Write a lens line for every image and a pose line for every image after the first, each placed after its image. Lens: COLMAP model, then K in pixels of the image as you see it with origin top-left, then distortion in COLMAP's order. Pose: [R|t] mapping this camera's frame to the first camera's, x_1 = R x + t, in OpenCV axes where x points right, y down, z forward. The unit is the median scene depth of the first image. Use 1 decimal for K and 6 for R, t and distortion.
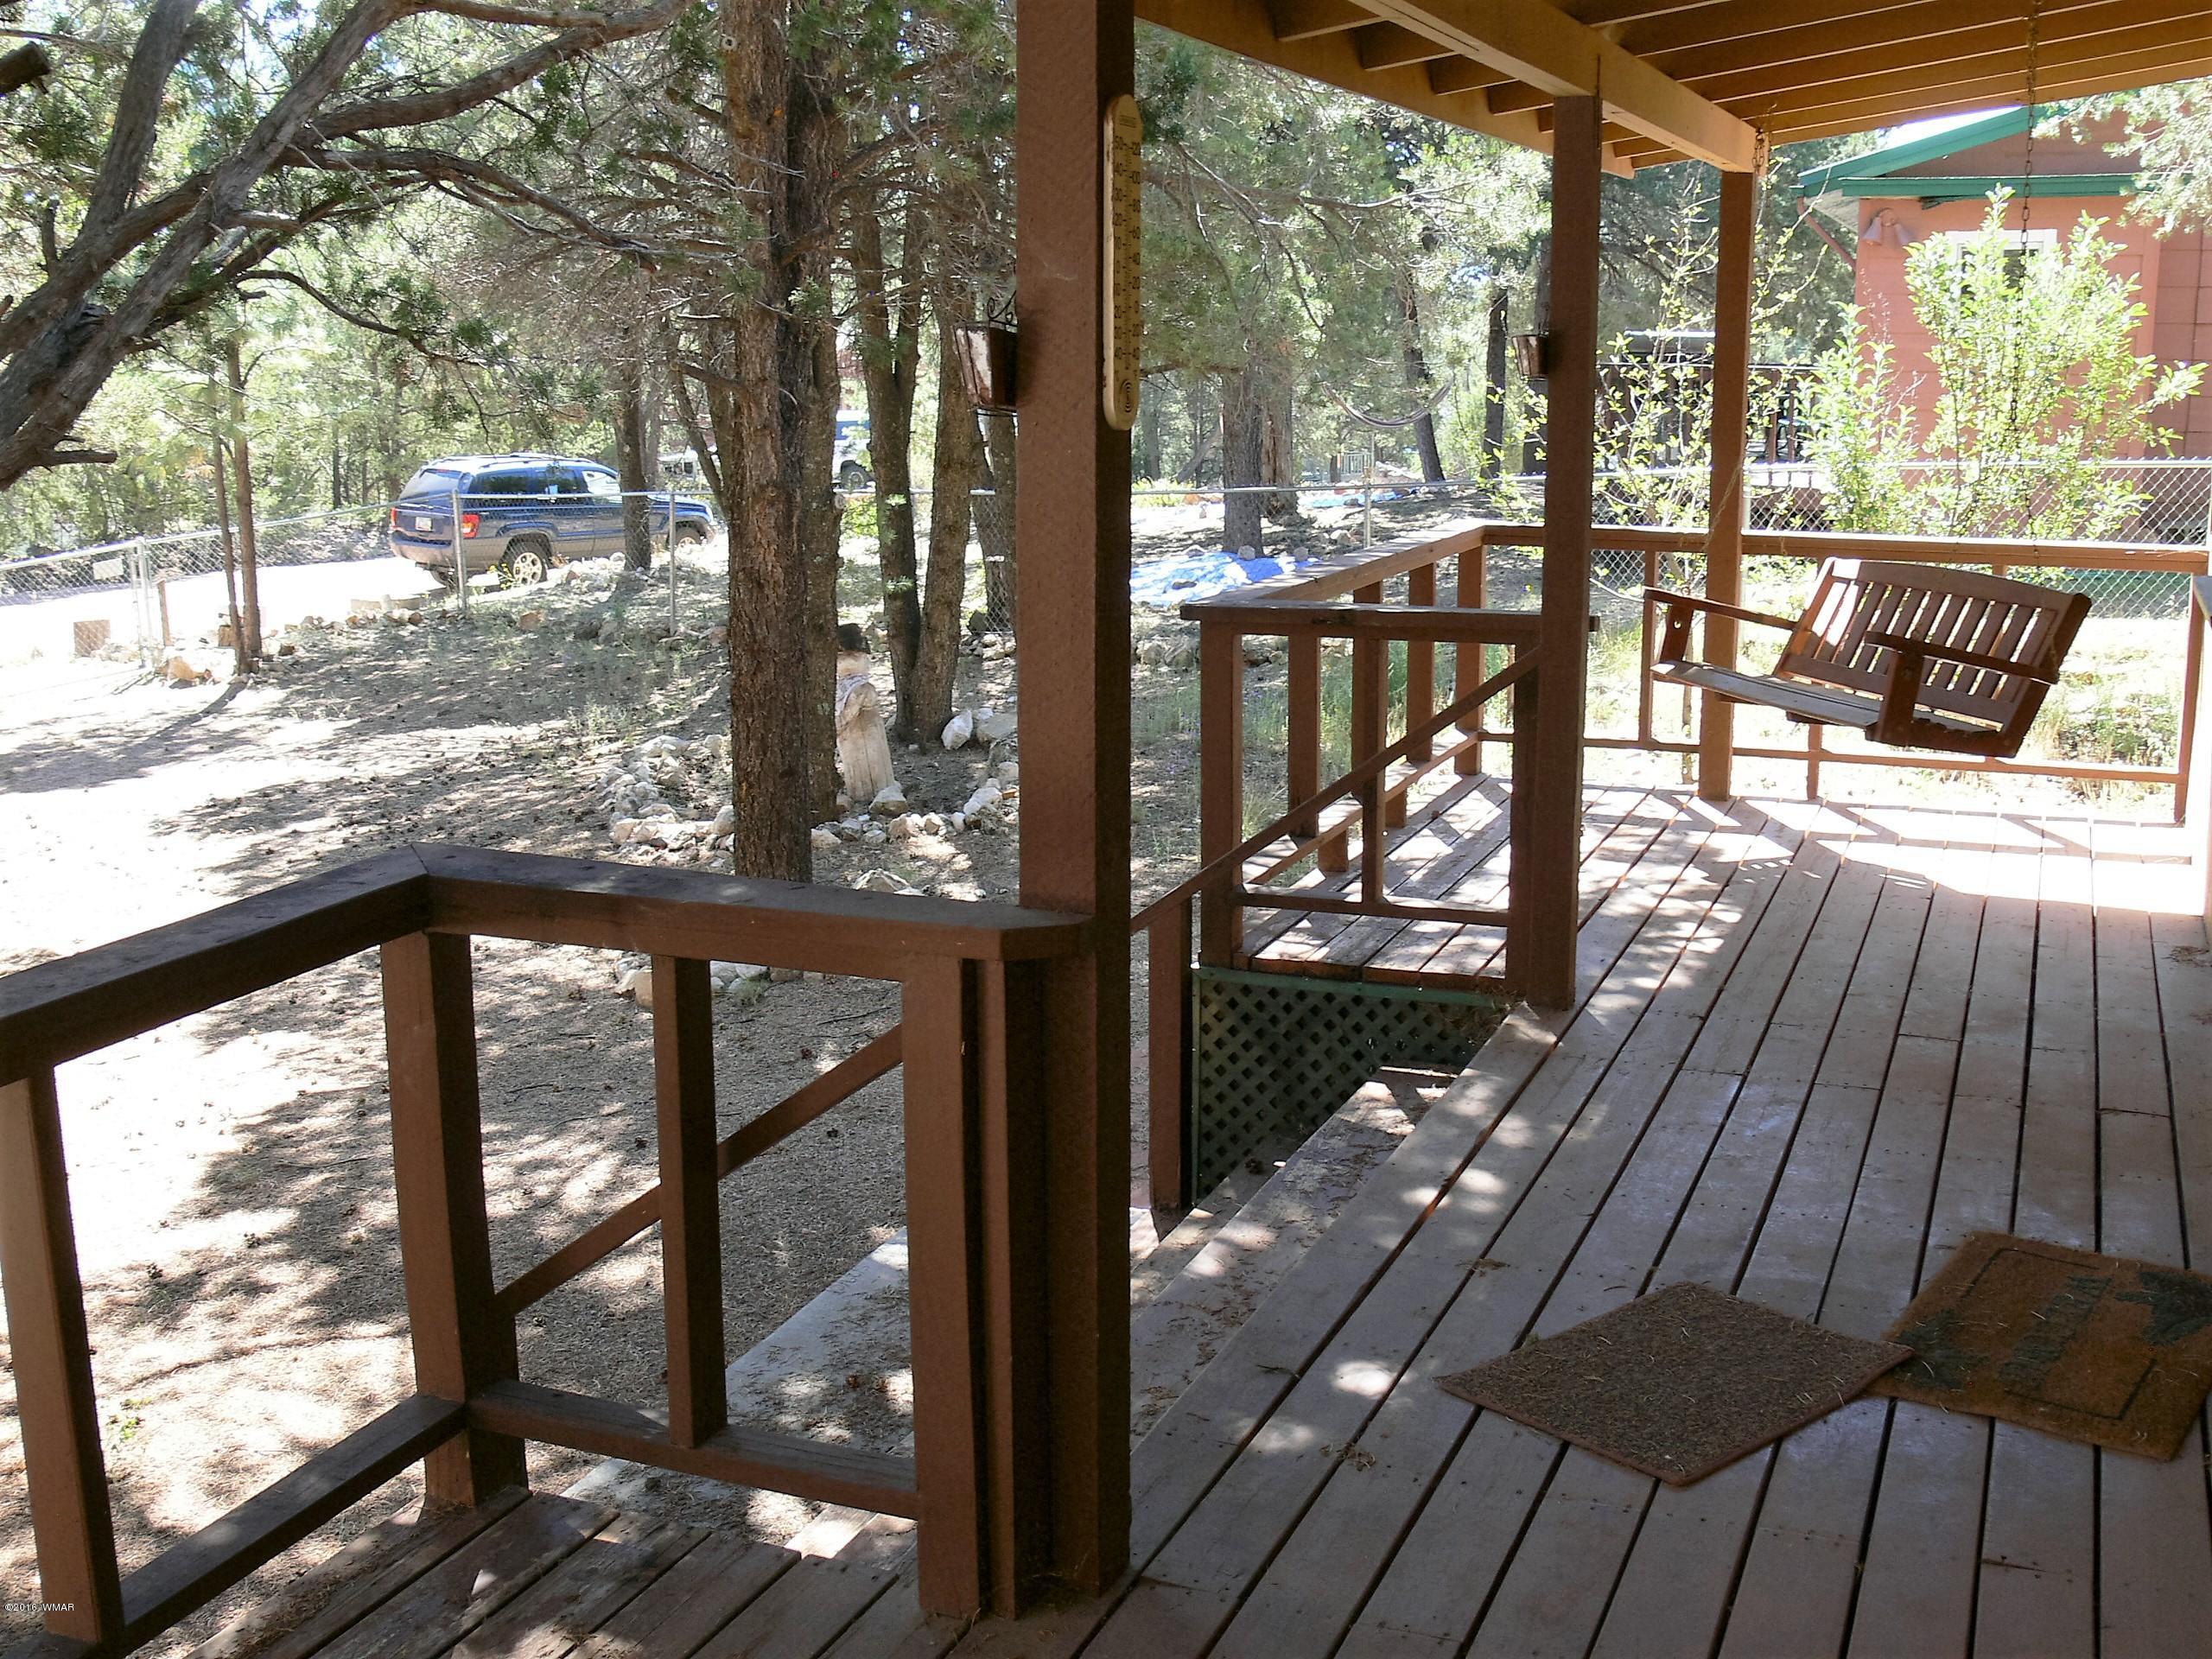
lens RADIAL K [[2344.2, 0, 1106.0], [0, 2344.2, 829.5], [0, 0, 1]] dist [-0.187158, 0.195309]
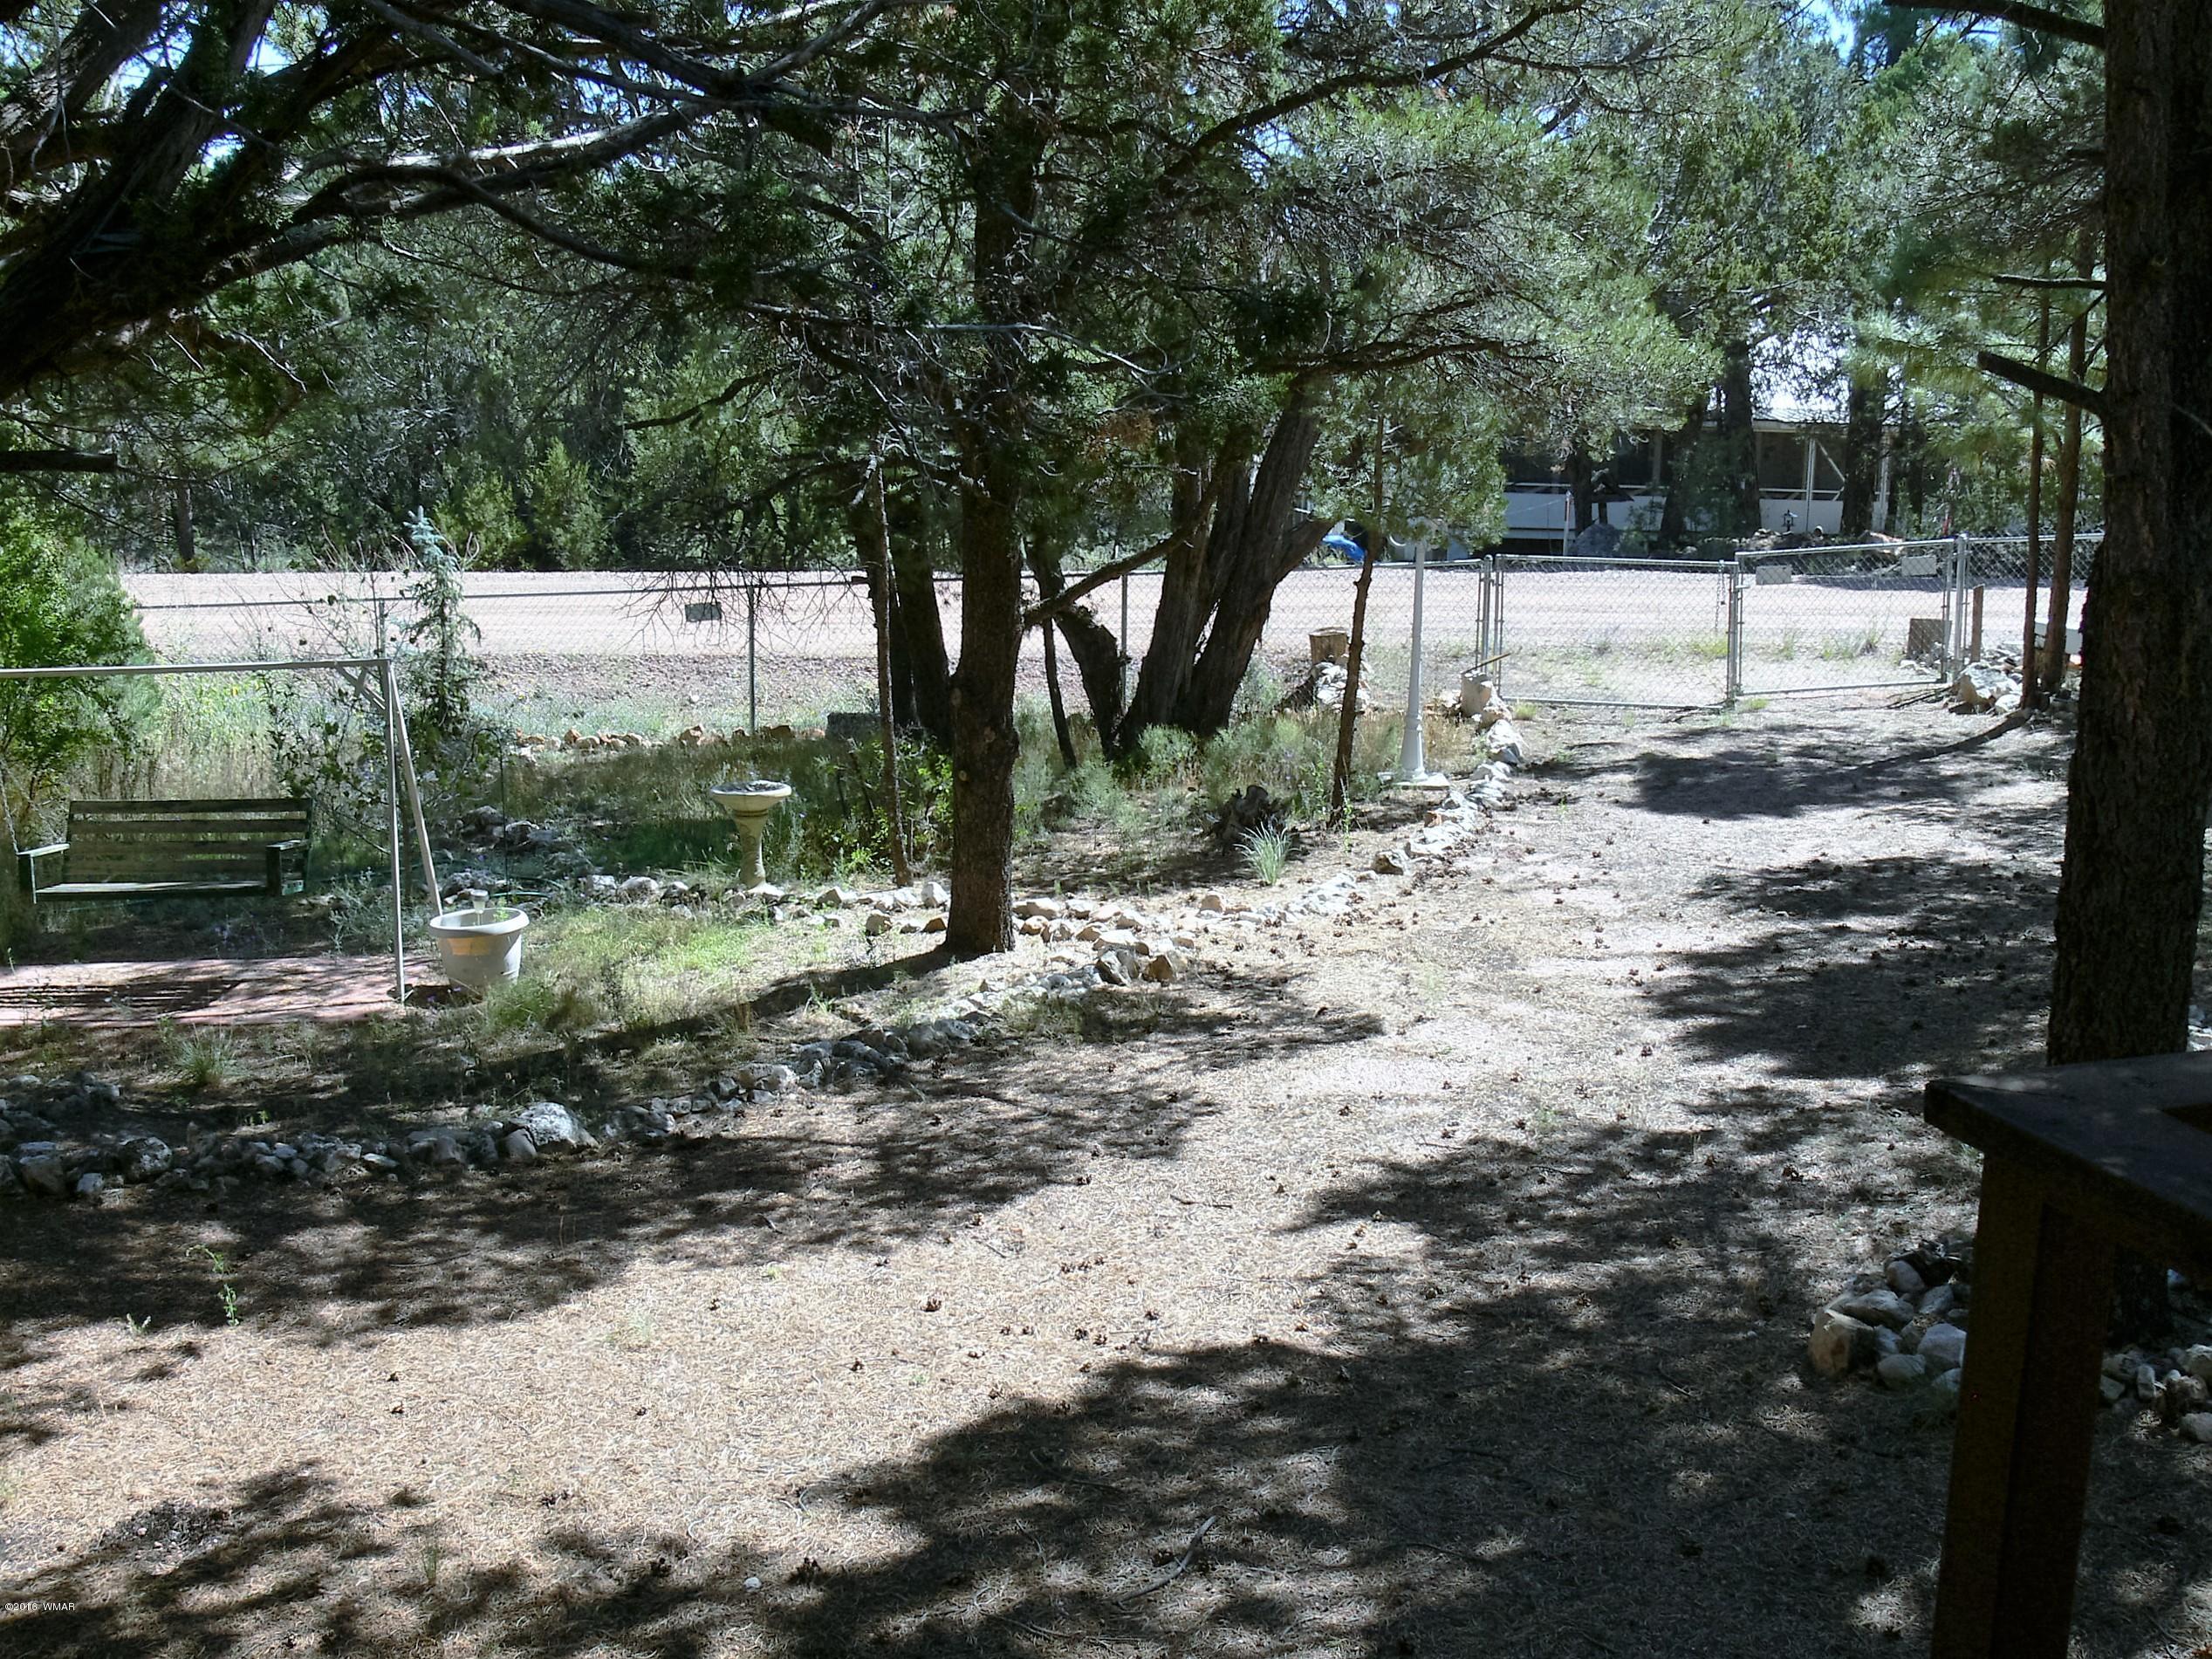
lens RADIAL K [[2344.3, 0, 1106.0], [0, 2344.3, 829.5], [0, 0, 1]] dist [-0.187158, 0.195309]
pose [[0.620139, 0.179046, -0.763787, 0.141878], [-0.170779, 0.981068, 0.091320, -0.096168], [0.765678, 0.073808, 0.638976, 0.457593]]
